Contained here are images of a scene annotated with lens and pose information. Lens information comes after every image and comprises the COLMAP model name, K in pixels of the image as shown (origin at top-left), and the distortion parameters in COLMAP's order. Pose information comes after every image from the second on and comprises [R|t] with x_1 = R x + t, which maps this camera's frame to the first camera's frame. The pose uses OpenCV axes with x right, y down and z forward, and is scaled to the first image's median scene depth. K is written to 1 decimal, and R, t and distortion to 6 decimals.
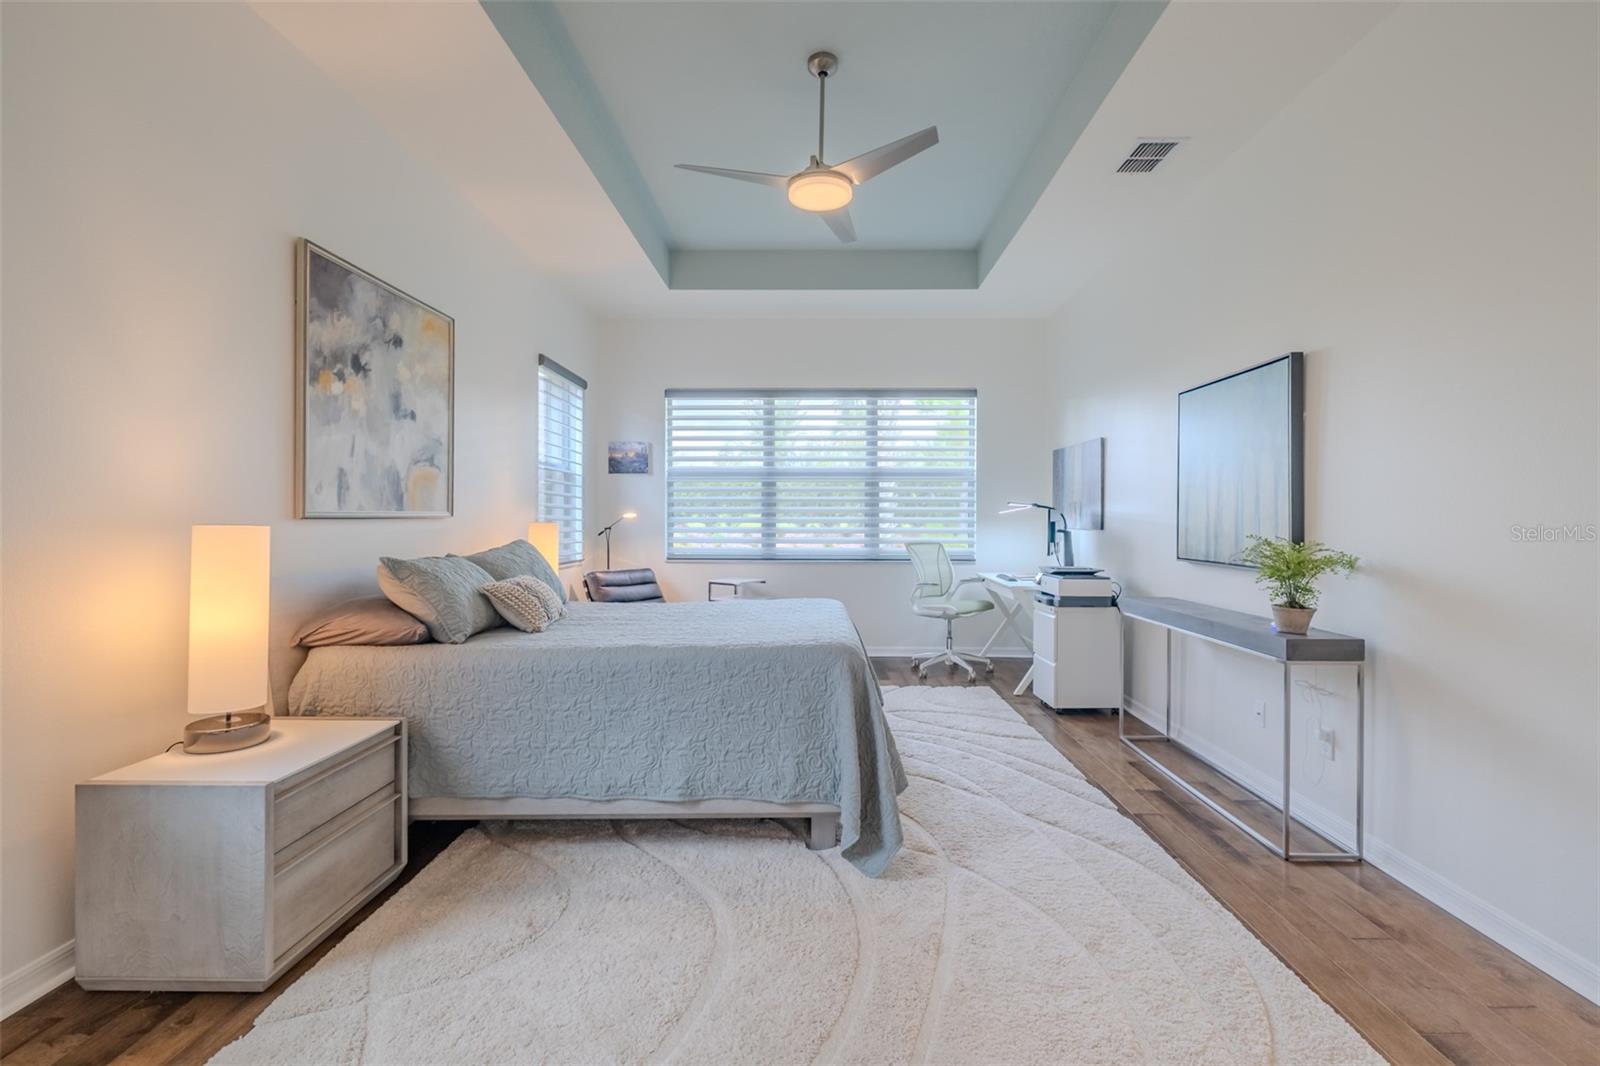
lens RADIAL K [[691.5, 0, 794.5], [0, 691.5, 517.8], [0, 0, 1]] dist [-0.001134, -0.000197]
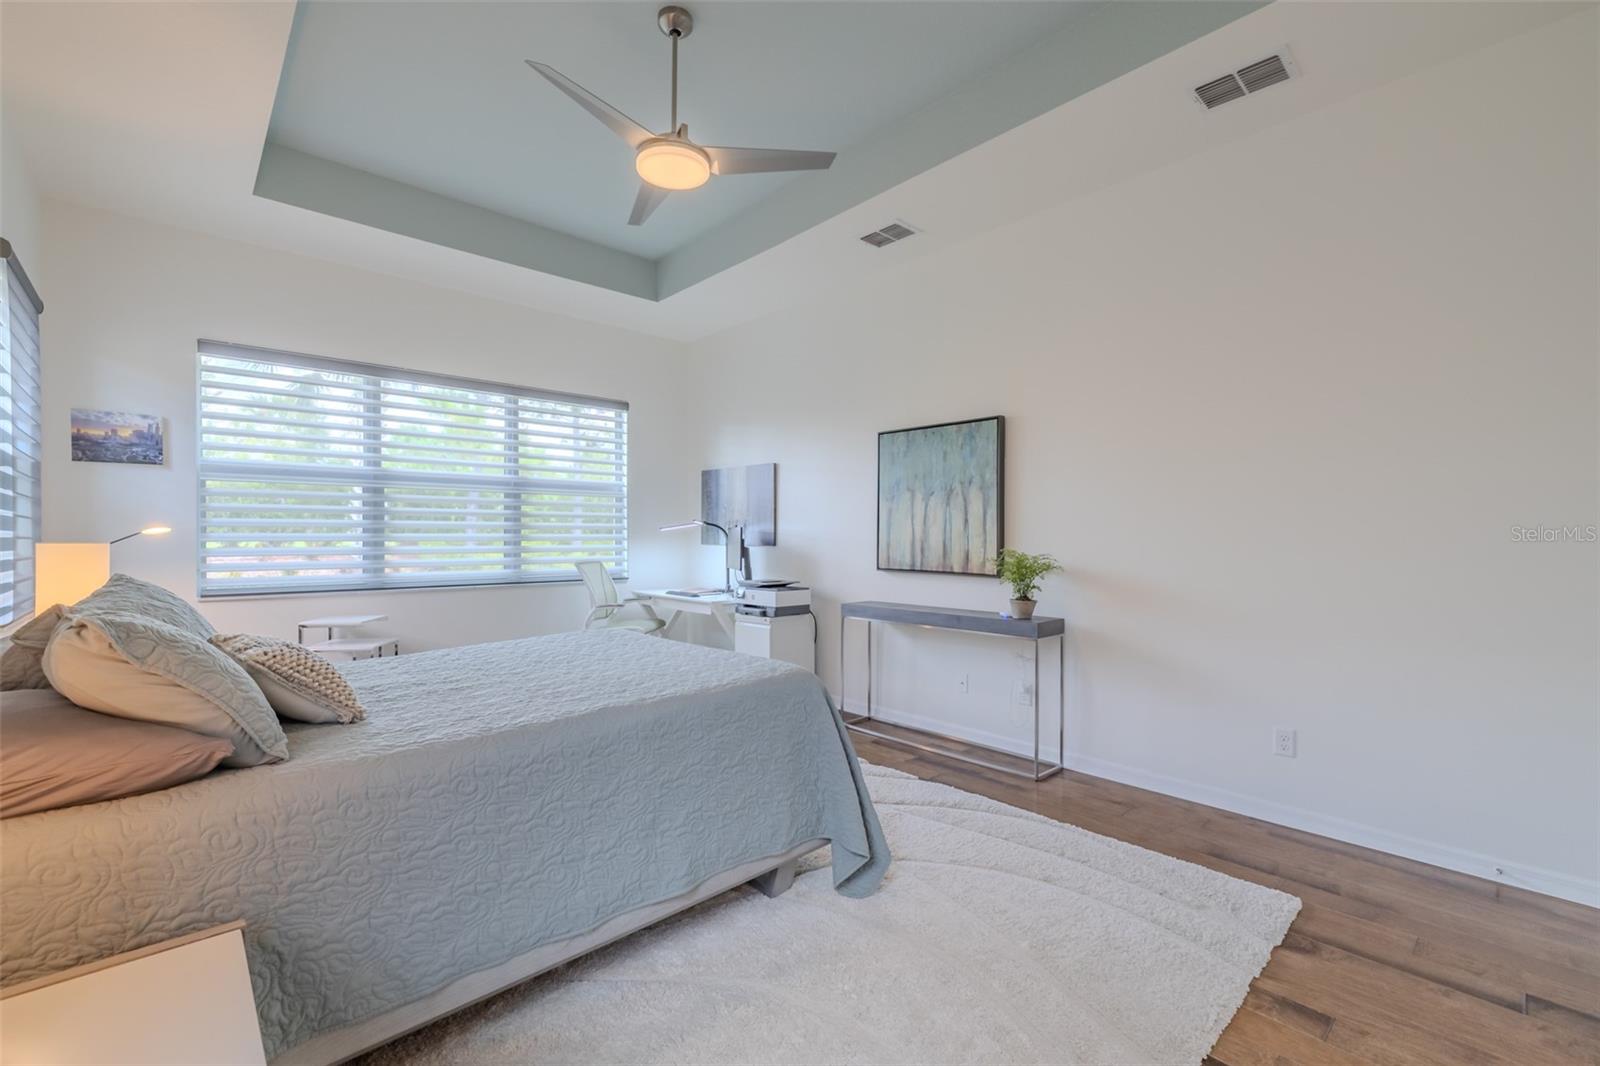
lens RADIAL K [[696.0, 0, 803.6], [0, 696.0, 534.1], [0, 0, 1]] dist [-0.000695, 0.000011]
pose [[0.717237, 0.001607, 0.696827, -0.414306], [-0.002030, 0.999998, -0.000217, -0.001992], [-0.696826, -0.001259, 0.717239, 0.217565]]
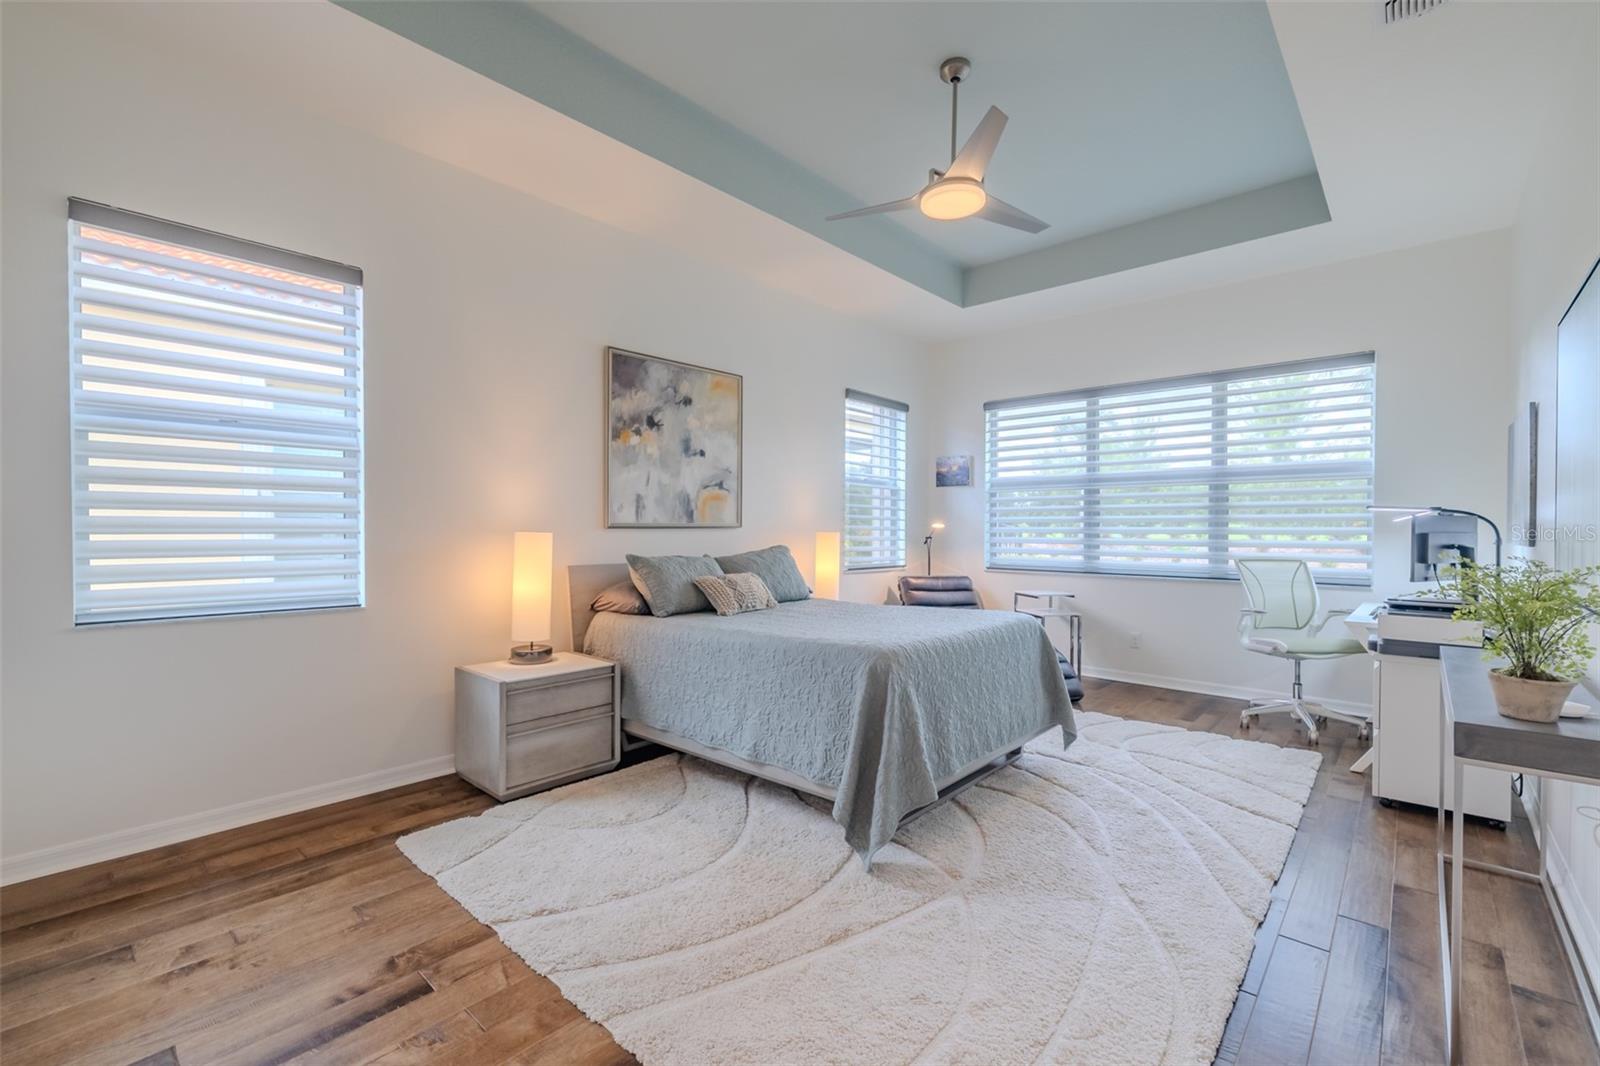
lens RADIAL K [[679.0, 0, 805.0], [0, 679.0, 530.5], [0, 0, 1]] dist [-0.002208, -0.000142]
pose [[0.755978, 0.001651, -0.654595, 0.479902], [0.000293, 0.999996, 0.002860, 0.001874], [0.654597, -0.002354, 0.755975, 0.113285]]
